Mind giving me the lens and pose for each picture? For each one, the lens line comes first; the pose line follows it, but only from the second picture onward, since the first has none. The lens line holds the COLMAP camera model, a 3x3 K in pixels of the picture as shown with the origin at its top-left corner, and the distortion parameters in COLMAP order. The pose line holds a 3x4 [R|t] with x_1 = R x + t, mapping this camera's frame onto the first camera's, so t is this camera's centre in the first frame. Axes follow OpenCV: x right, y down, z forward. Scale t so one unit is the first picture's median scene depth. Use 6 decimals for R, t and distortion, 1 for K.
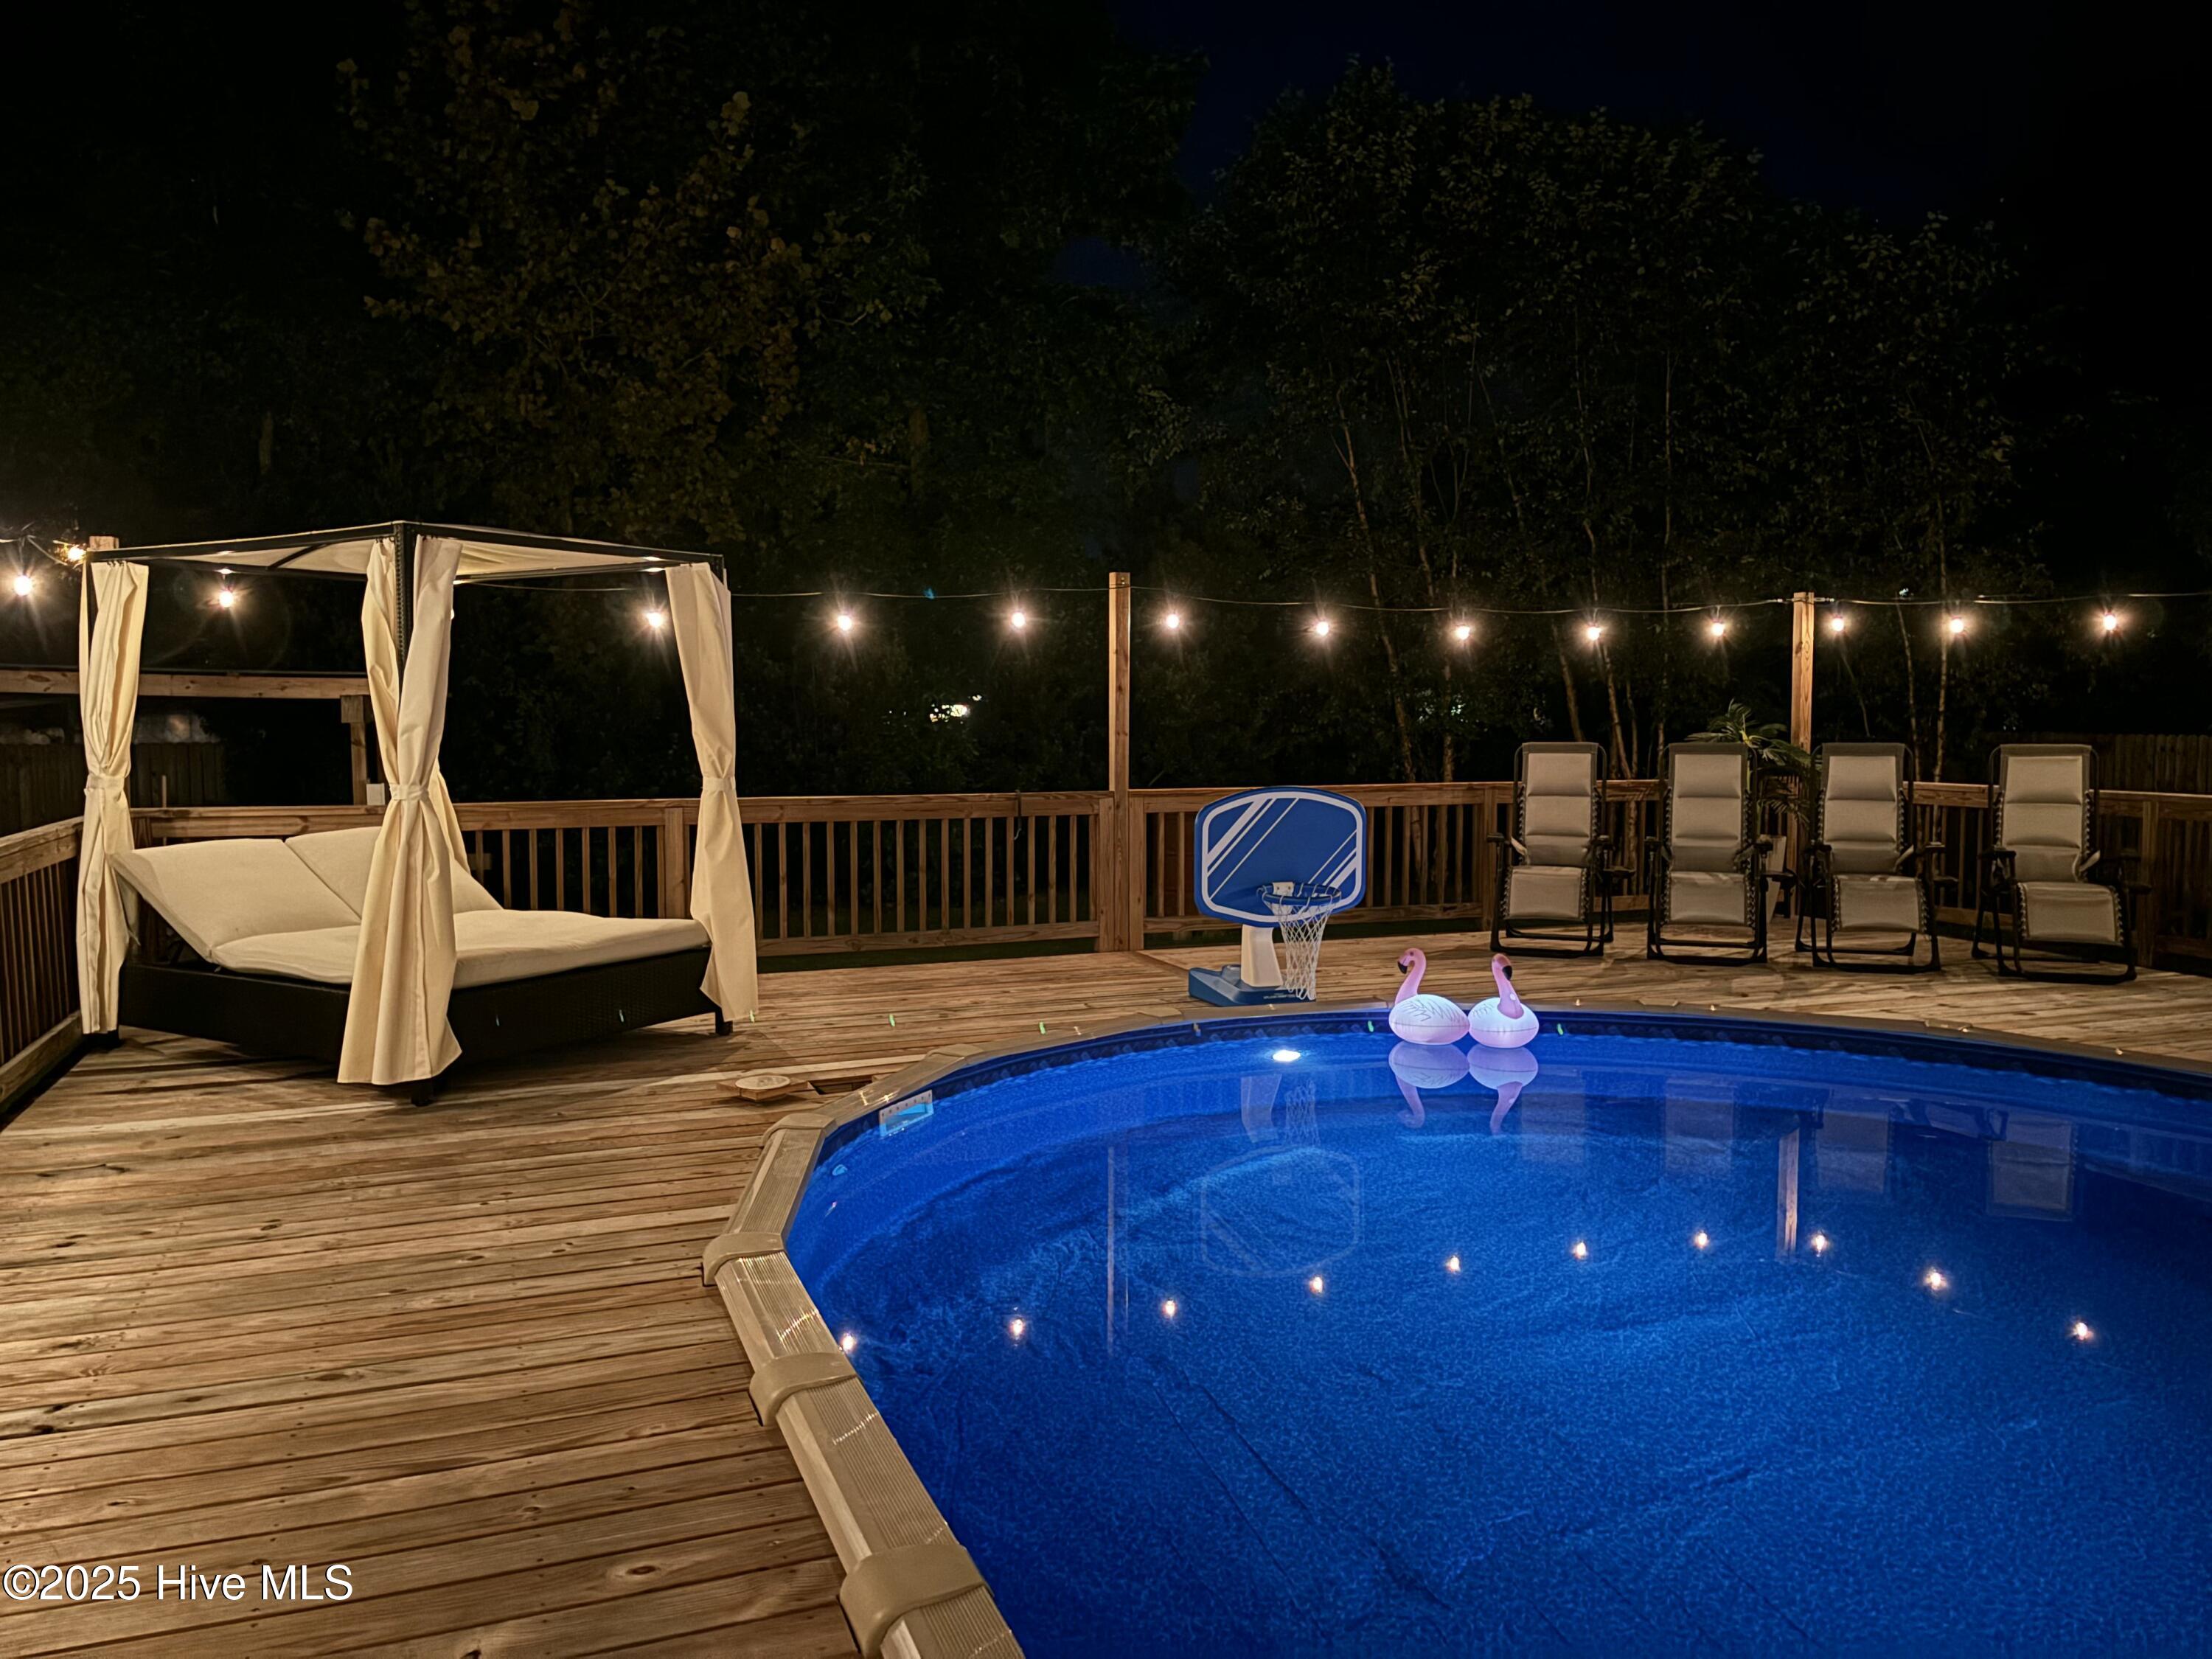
lens RADIAL K [[1651.6, 0, 1106.0], [0, 1651.6, 829.5], [0, 0, 1]] dist [0.000771, -0.000490]
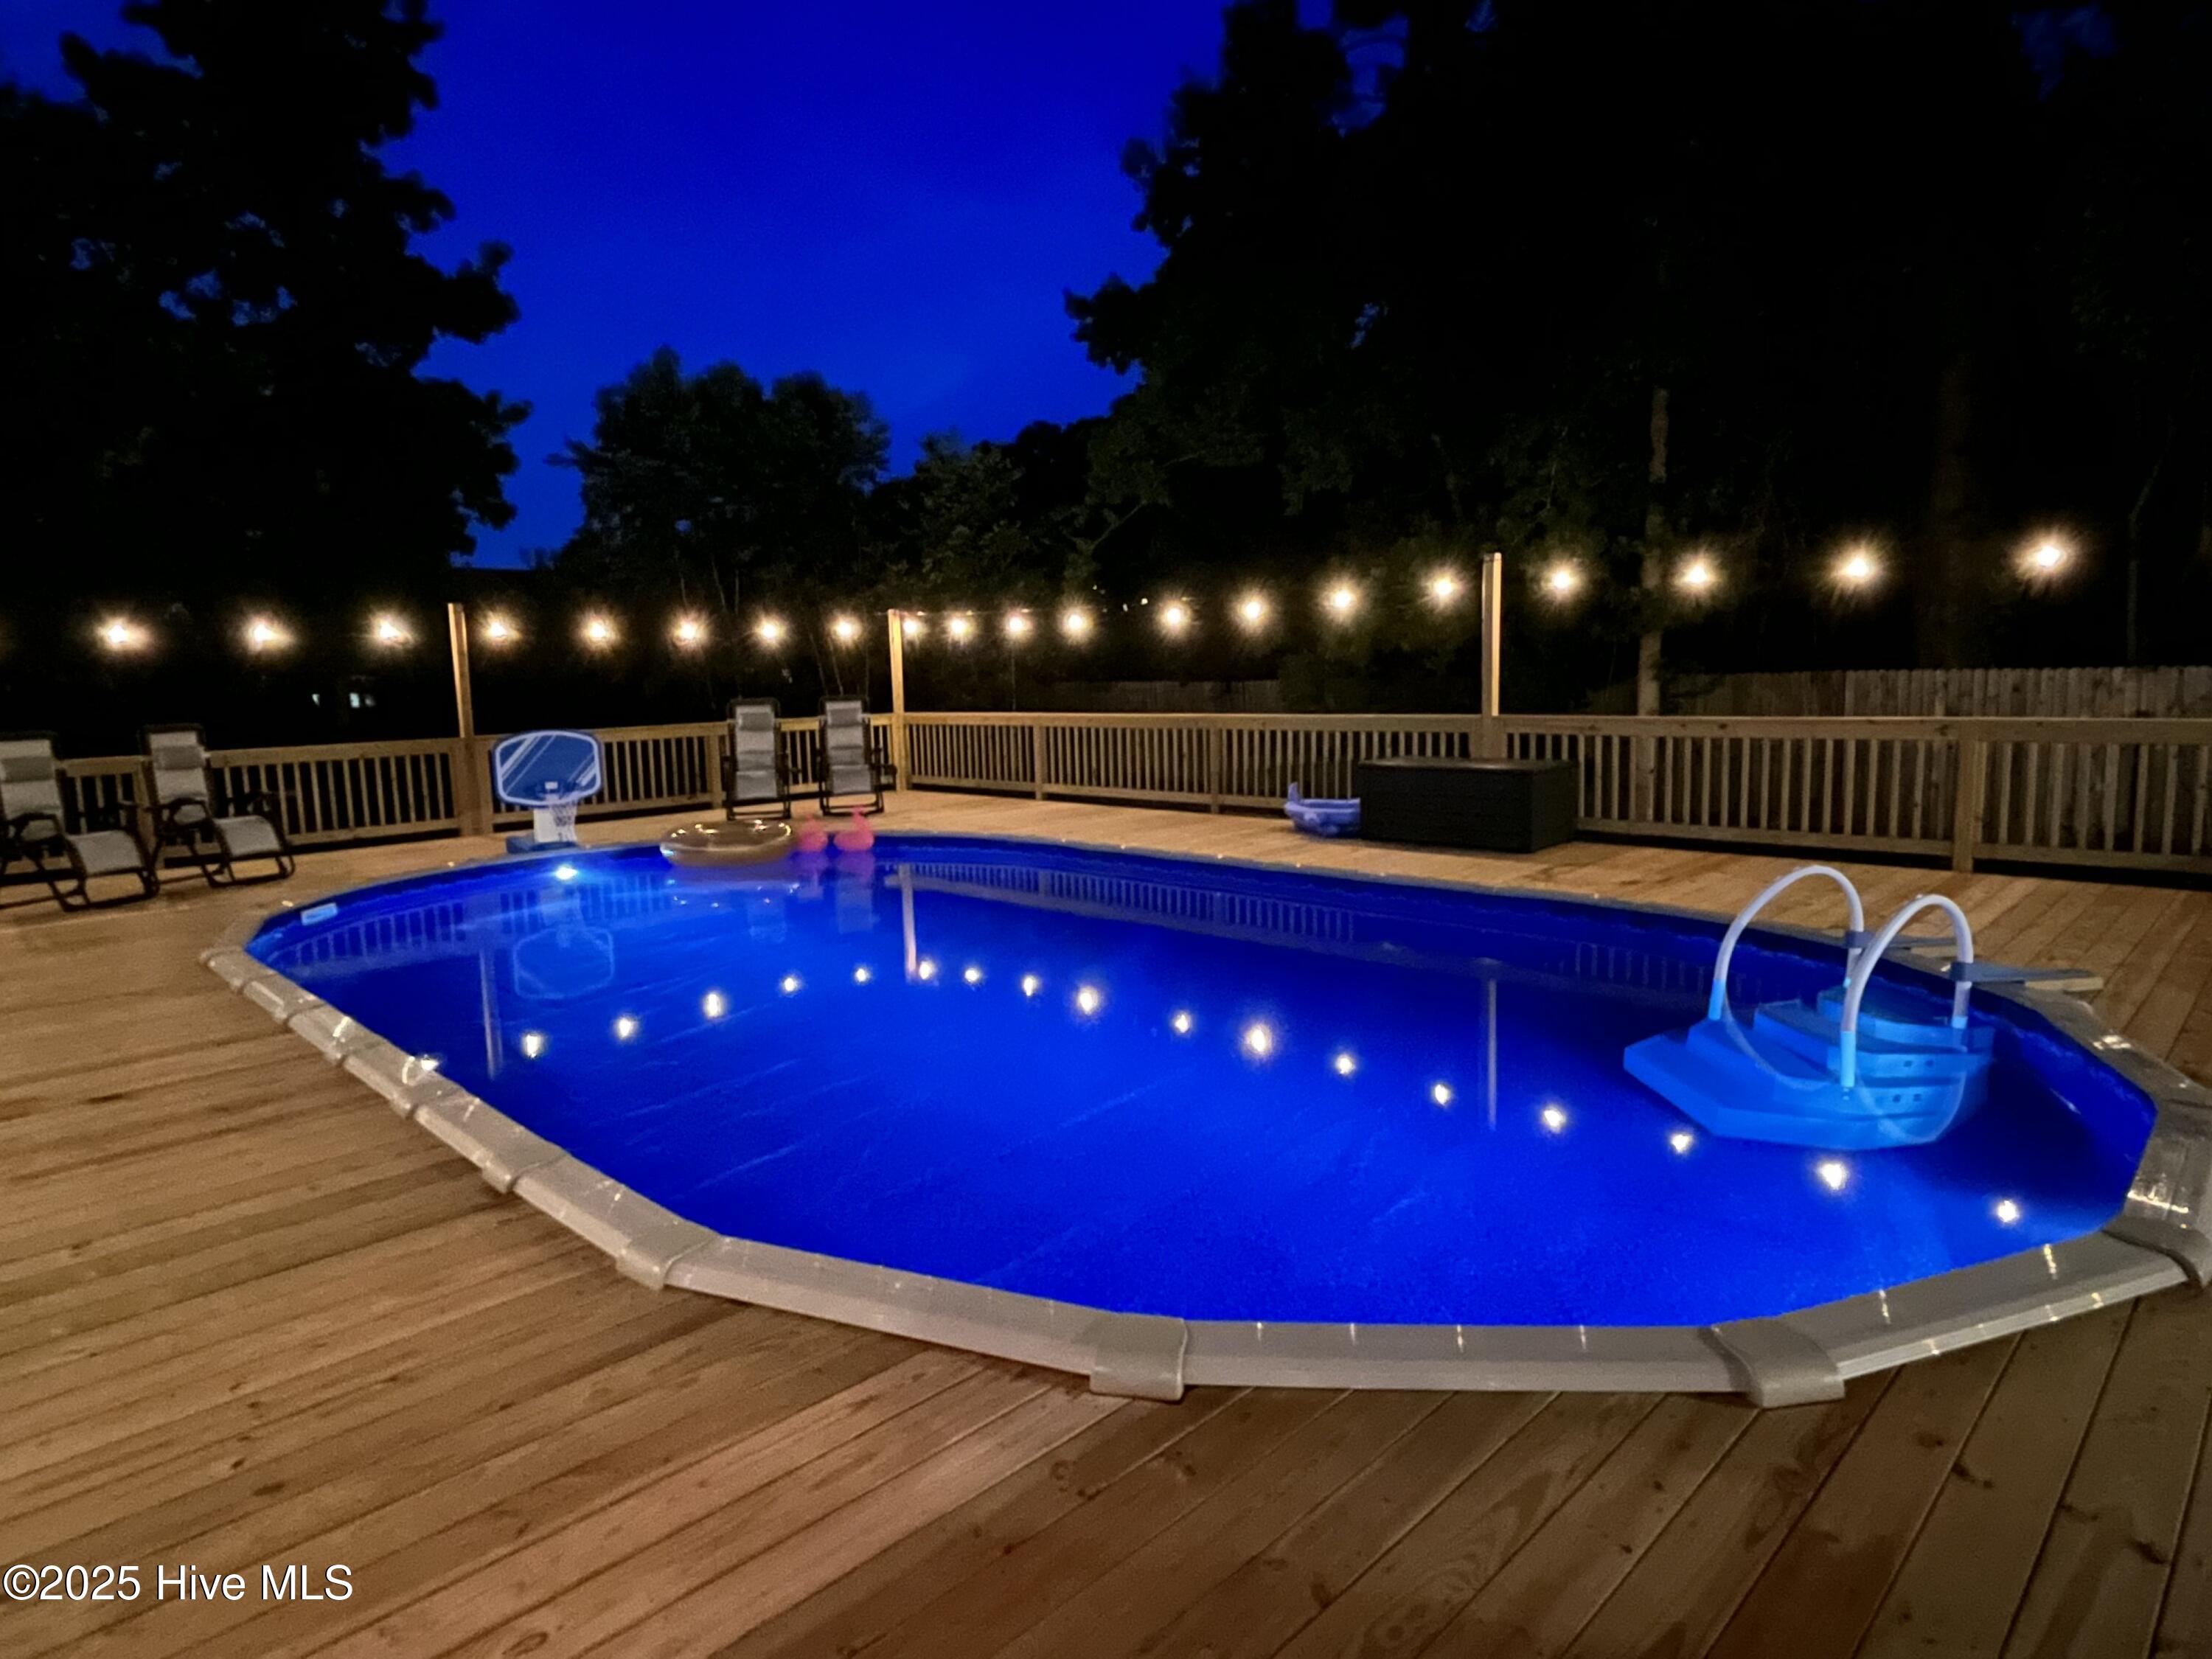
lens RADIAL K [[1262.9, 0, 1106.0], [0, 1262.9, 829.5], [0, 0, 1]] dist [-0.003539, -0.001502]
pose [[0.913978, -0.075061, 0.398760, 0.083930], [0.052581, 0.996364, 0.067034, 0.017852], [-0.402342, -0.040301, 0.914602, -0.417721]]
